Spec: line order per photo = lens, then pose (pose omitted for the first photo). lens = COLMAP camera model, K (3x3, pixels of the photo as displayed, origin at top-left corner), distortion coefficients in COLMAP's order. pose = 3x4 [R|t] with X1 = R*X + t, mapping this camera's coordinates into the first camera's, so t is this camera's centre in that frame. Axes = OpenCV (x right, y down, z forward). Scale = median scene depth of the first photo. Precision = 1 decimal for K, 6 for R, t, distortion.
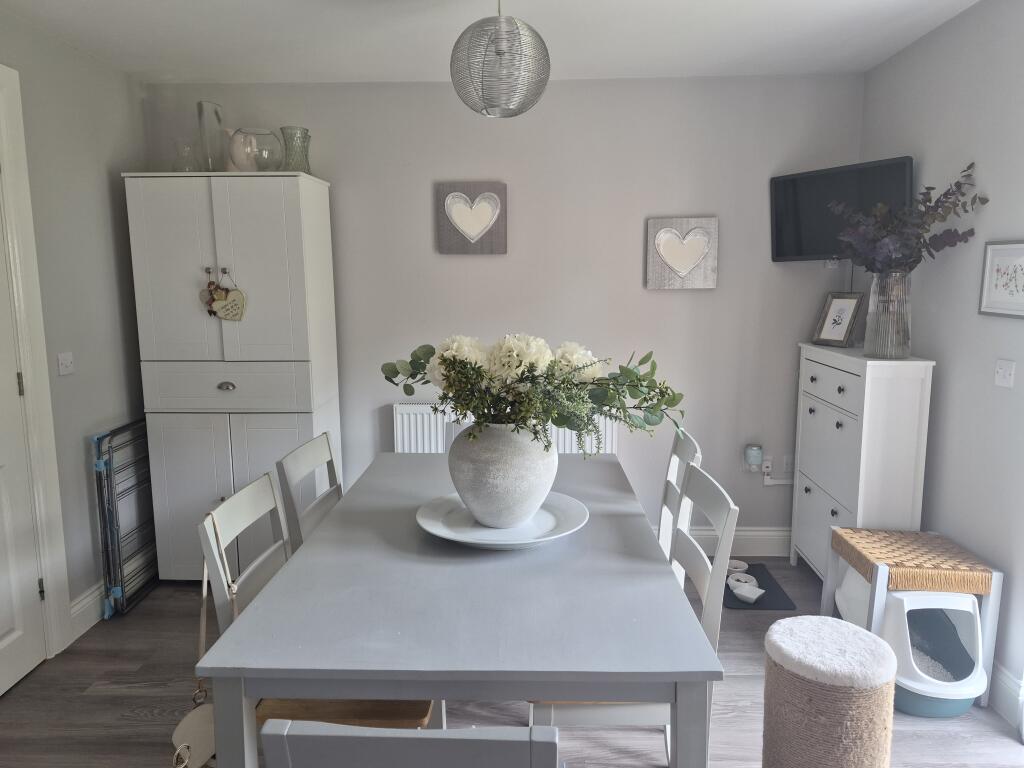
lens RADIAL K [[707.2, 0, 512.0], [0, 707.2, 384.0], [0, 0, 1]] dist [0.102909, -0.107317]
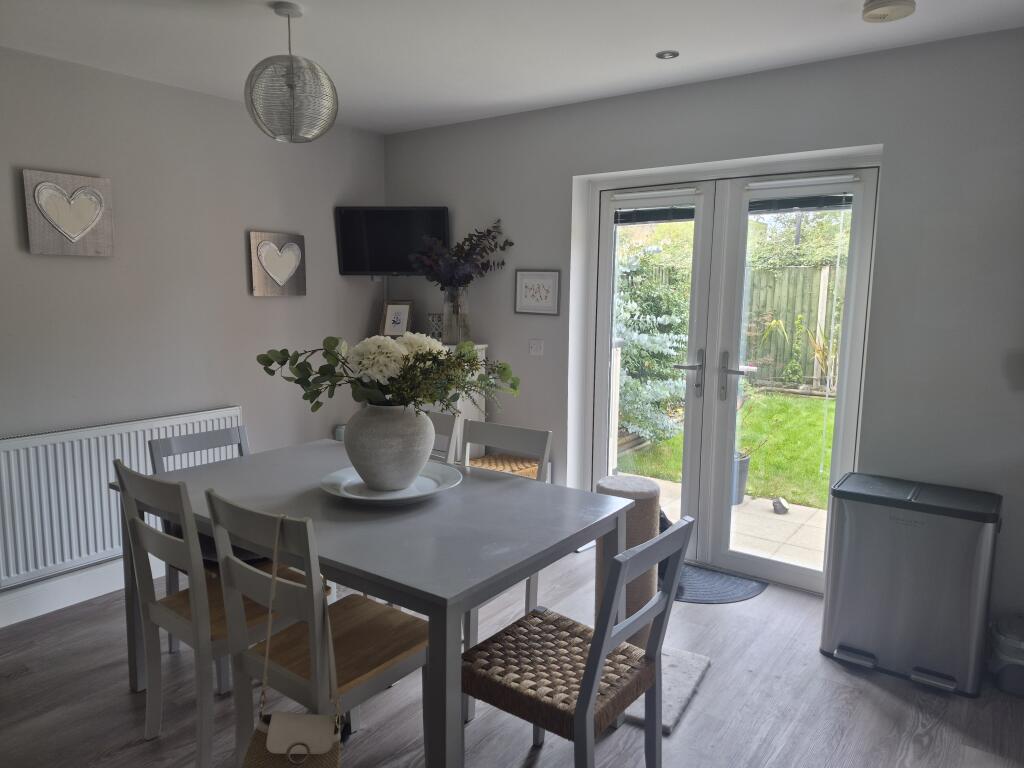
lens RADIAL K [[707.2, 0, 512.0], [0, 707.2, 384.0], [0, 0, 1]] dist [0.102909, -0.107317]
pose [[0.587202, -0.102569, 0.802915, -0.647748], [0.108424, 0.992967, 0.047553, -0.014587], [-0.802146, 0.059132, 0.594193, 0.064056]]
